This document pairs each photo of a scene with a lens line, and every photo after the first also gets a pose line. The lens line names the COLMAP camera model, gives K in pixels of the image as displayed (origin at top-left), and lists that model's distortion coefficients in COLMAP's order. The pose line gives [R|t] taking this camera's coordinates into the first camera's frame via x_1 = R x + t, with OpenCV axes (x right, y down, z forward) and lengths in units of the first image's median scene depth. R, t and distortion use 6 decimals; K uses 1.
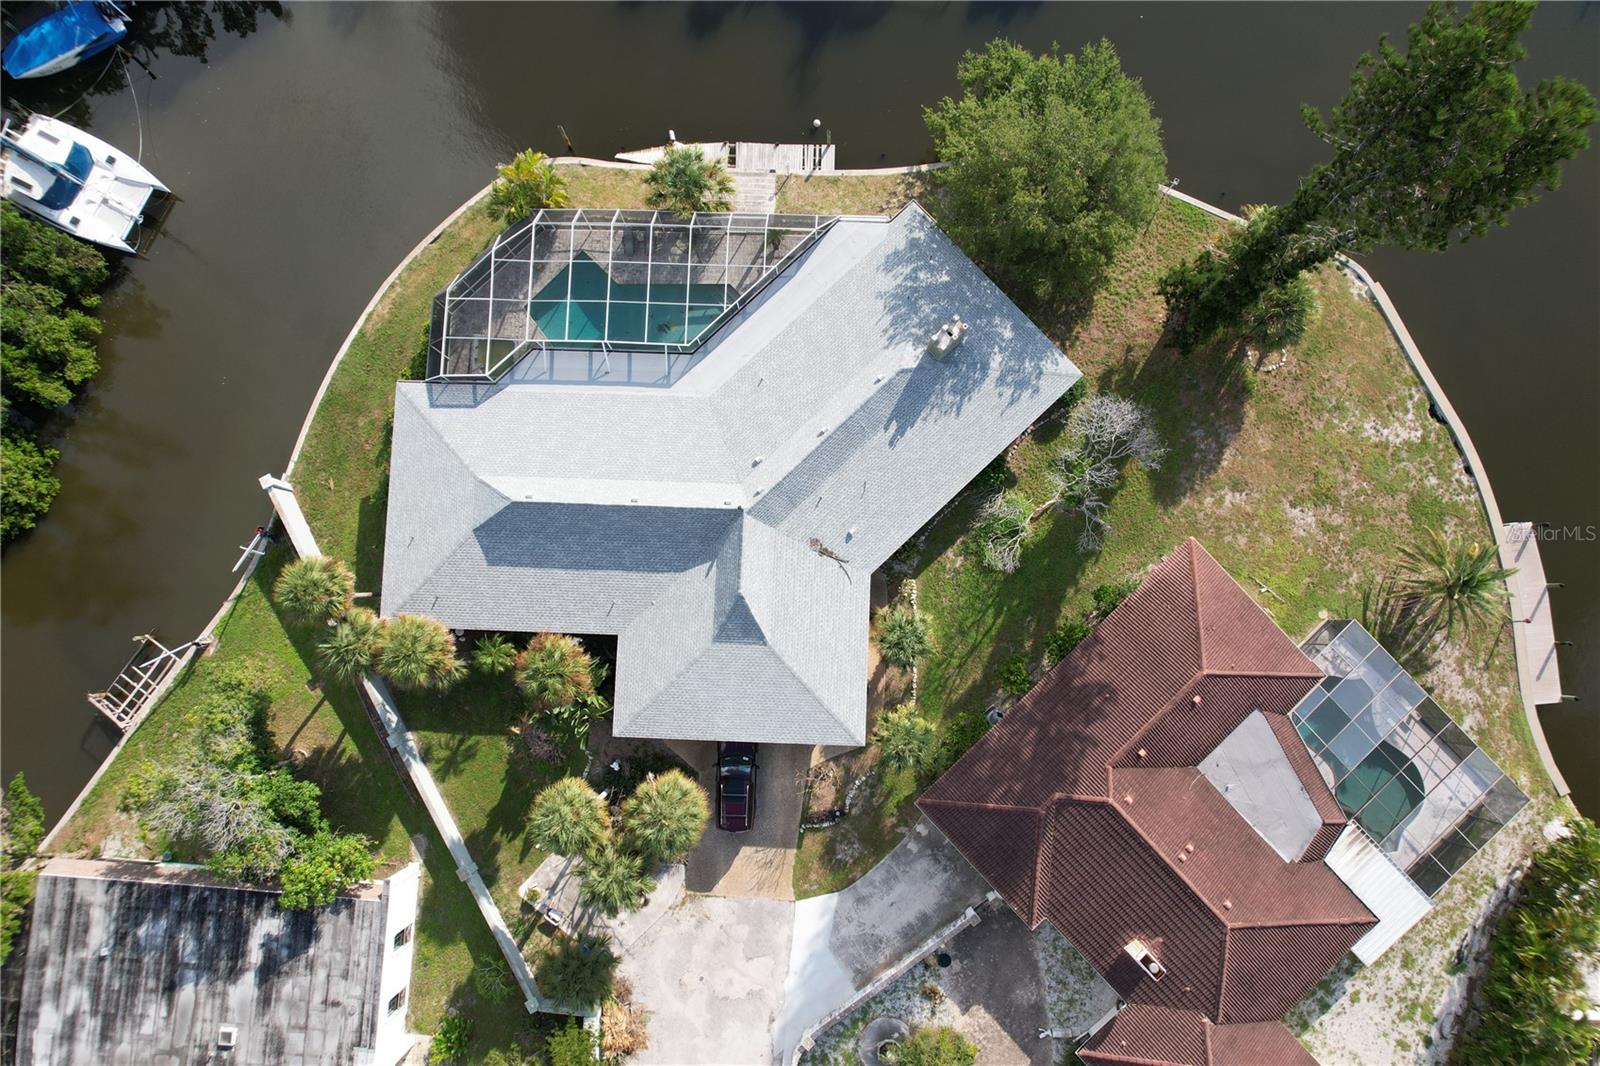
lens RADIAL K [[1020.7, 0, 806.0], [0, 1020.7, 544.8], [0, 0, 1]] dist [-0.077106, 0.068582]
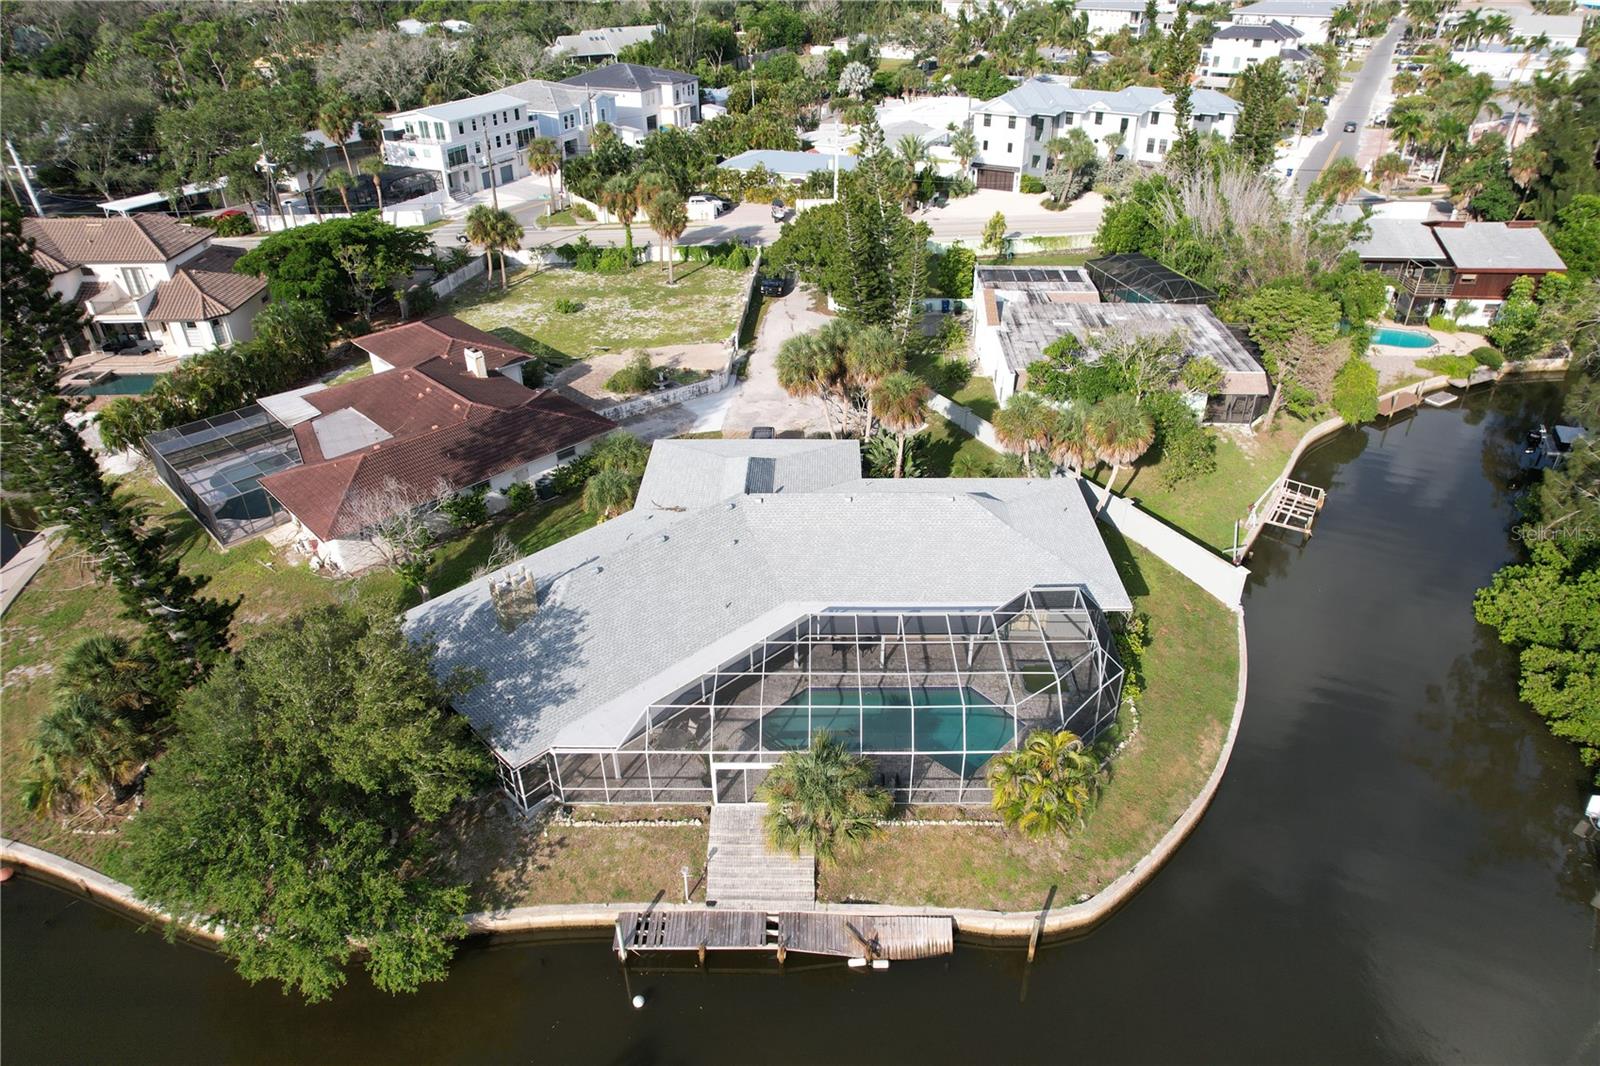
lens RADIAL K [[1020.7, 0, 806.0], [0, 1020.7, 544.8], [0, 0, 1]] dist [-0.077106, 0.068582]
pose [[-0.999479, 0.030078, -0.011682, -0.098818], [-0.024111, -0.455545, 0.889886, -0.890003], [0.021444, 0.889704, 0.456033, 0.503929]]
